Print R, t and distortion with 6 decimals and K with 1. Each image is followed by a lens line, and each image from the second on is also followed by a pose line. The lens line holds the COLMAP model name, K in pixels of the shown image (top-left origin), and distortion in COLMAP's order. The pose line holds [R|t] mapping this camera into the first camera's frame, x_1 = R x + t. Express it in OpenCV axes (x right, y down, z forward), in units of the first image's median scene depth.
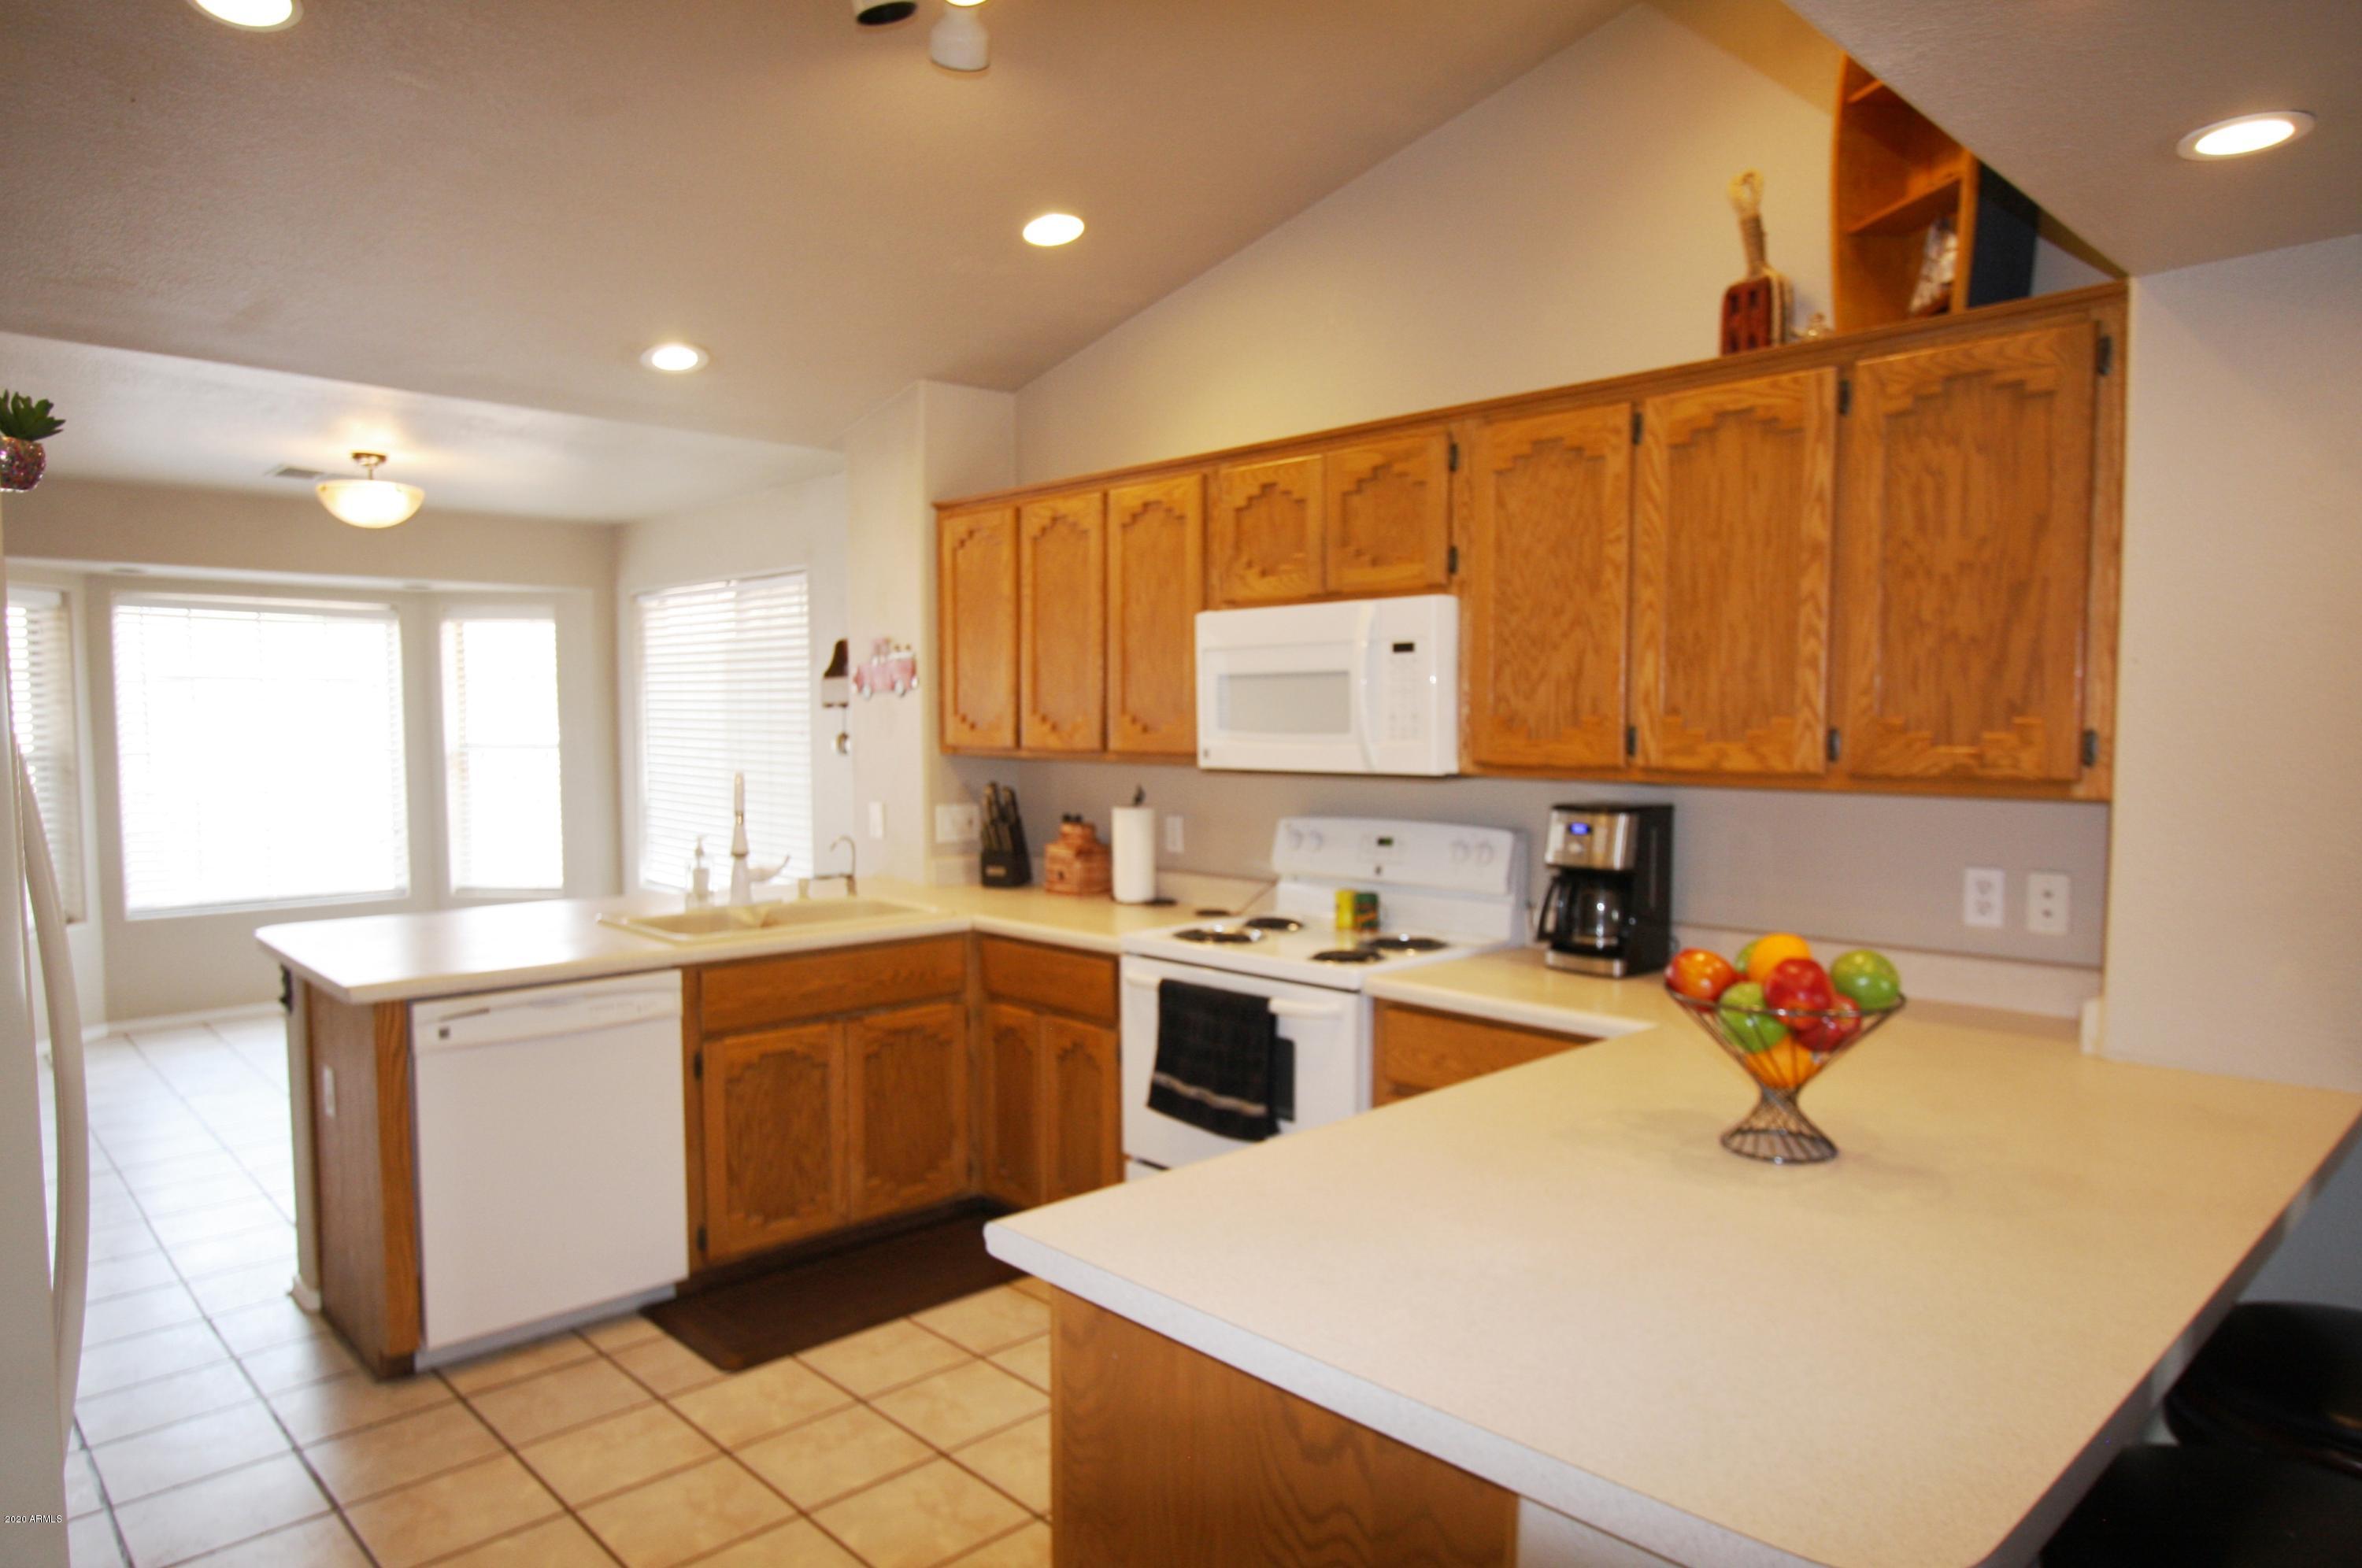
lens RADIAL K [[1416.0, 0, 1194.0], [0, 1416.0, 796.8], [0, 0, 1]] dist [-0.015292, -0.001854]
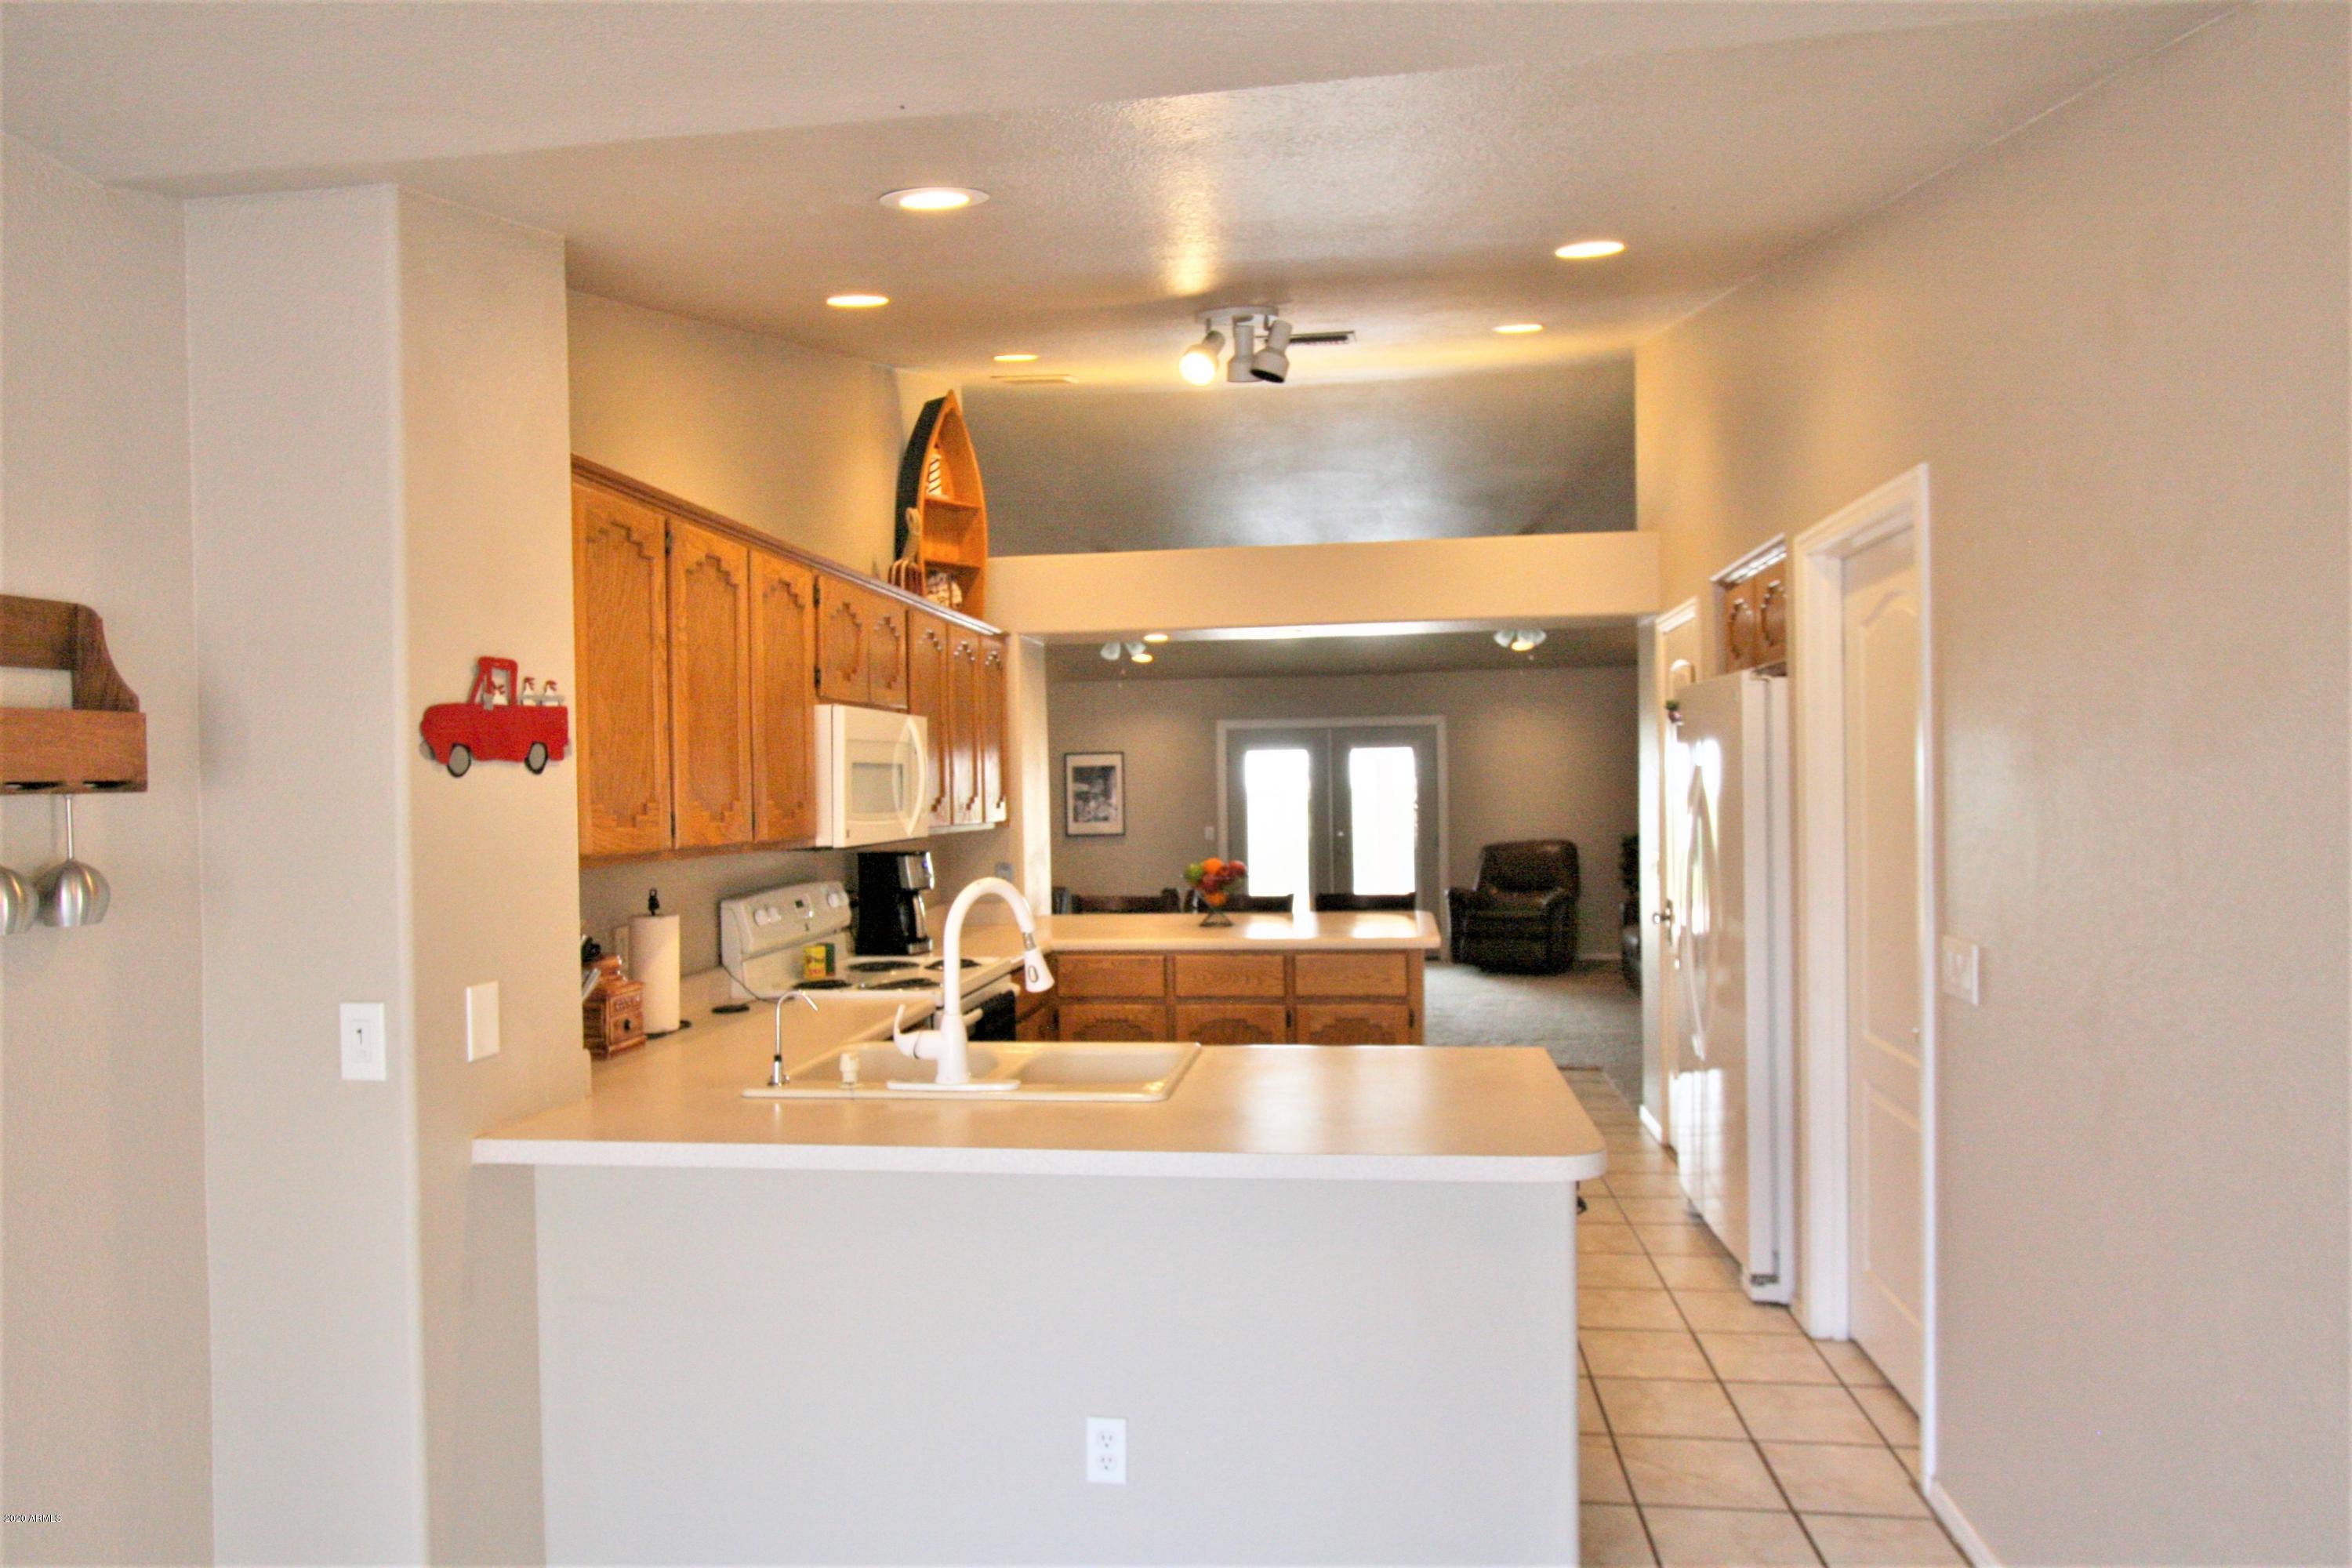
lens RADIAL K [[1410.2, 0, 1178.3], [0, 1410.2, 788.2], [0, 0, 1]] dist [-0.015292, -0.001854]
pose [[-0.616082, 0.018961, 0.787454, -1.171934], [0.072396, 0.996842, 0.032638, -0.095916], [-0.784348, 0.077116, -0.615509, 1.699404]]
